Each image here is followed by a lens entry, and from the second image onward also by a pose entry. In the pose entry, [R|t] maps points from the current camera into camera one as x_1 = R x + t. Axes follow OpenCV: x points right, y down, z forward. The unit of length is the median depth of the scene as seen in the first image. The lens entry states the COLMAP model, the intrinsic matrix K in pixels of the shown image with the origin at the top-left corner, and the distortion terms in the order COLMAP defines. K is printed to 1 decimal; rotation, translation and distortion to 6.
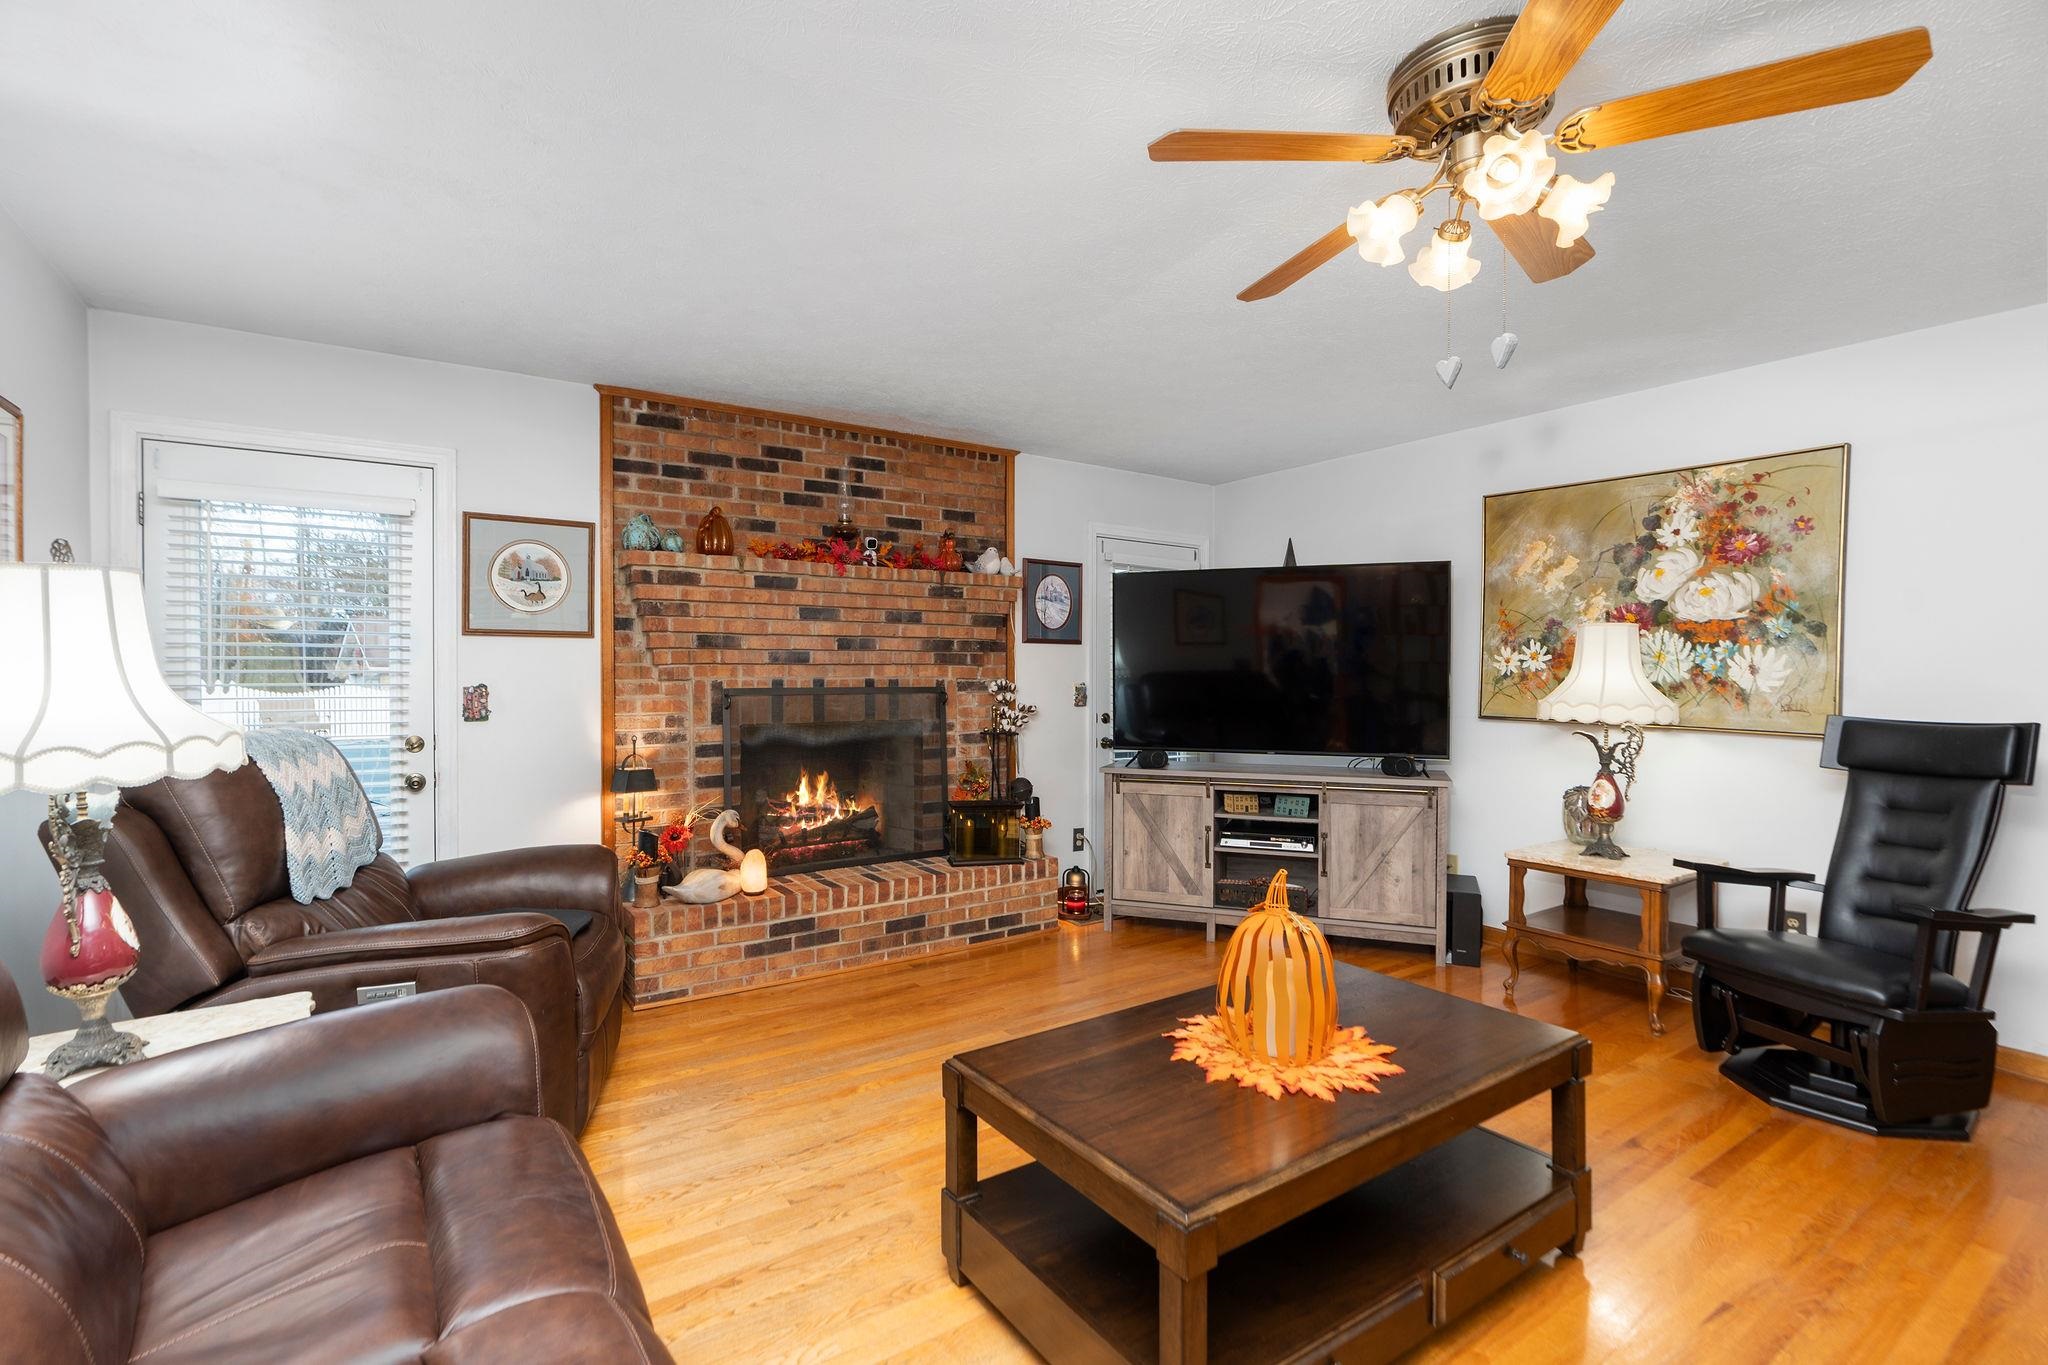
lens RADIAL K [[939.7, 0, 1022.0], [0, 939.7, 675.9], [0, 0, 1]] dist [-0.000257, 0.000203]
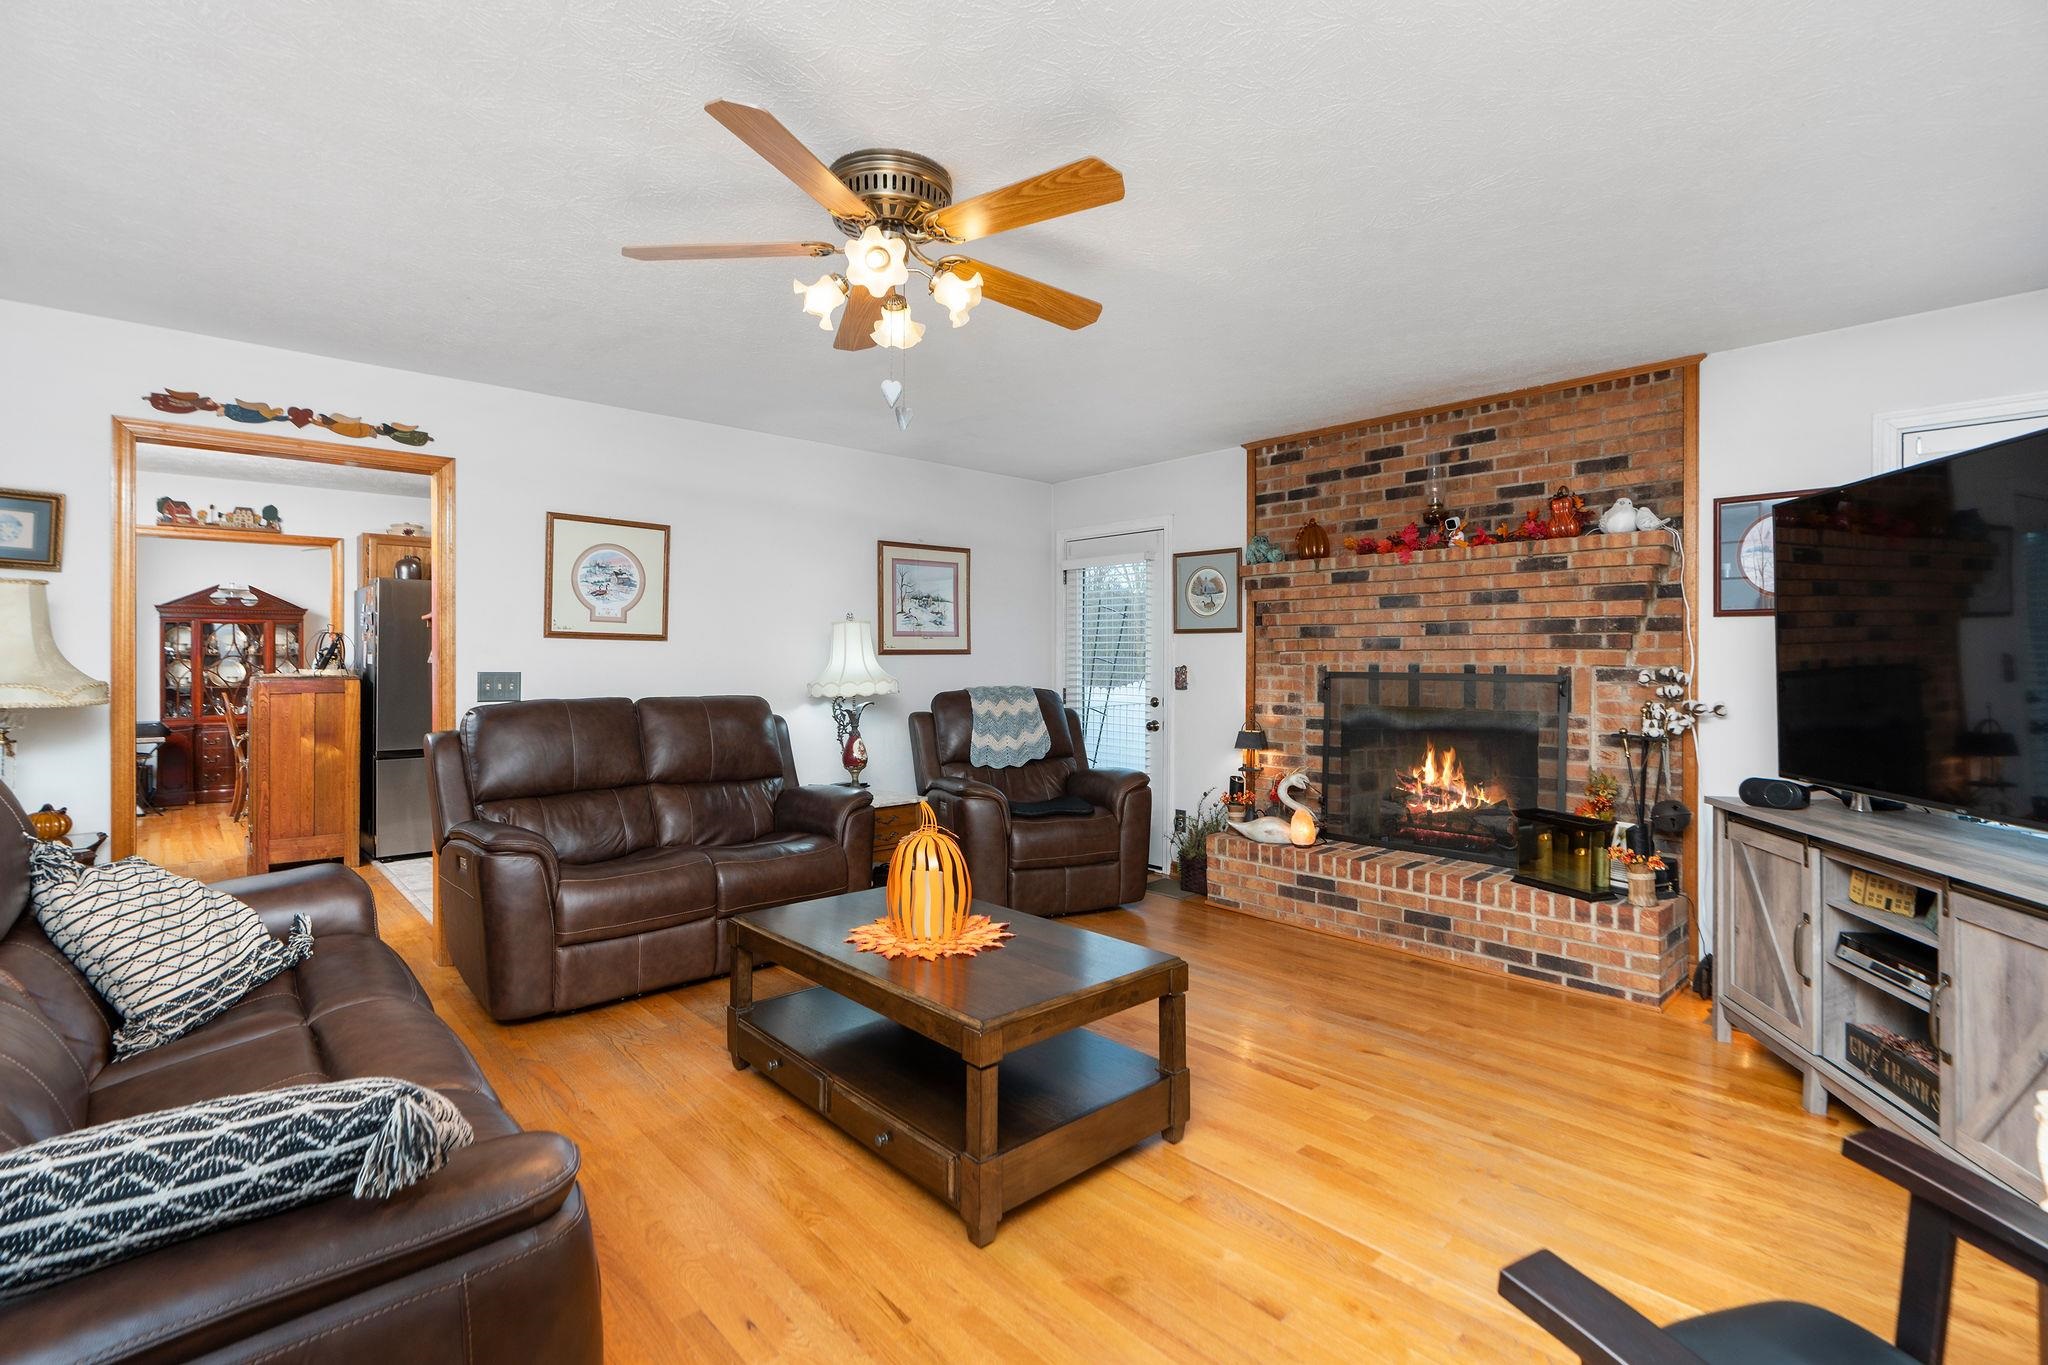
lens RADIAL K [[951.5, 0, 1022.2], [0, 951.5, 653.6], [0, 0, 1]] dist [0.000517, -0.000072]
pose [[0.140246, -0.006450, -0.990096, 0.774193], [-0.006624, 0.999950, -0.007452, 0.002186], [0.990095, 0.007604, 0.140196, 0.448254]]
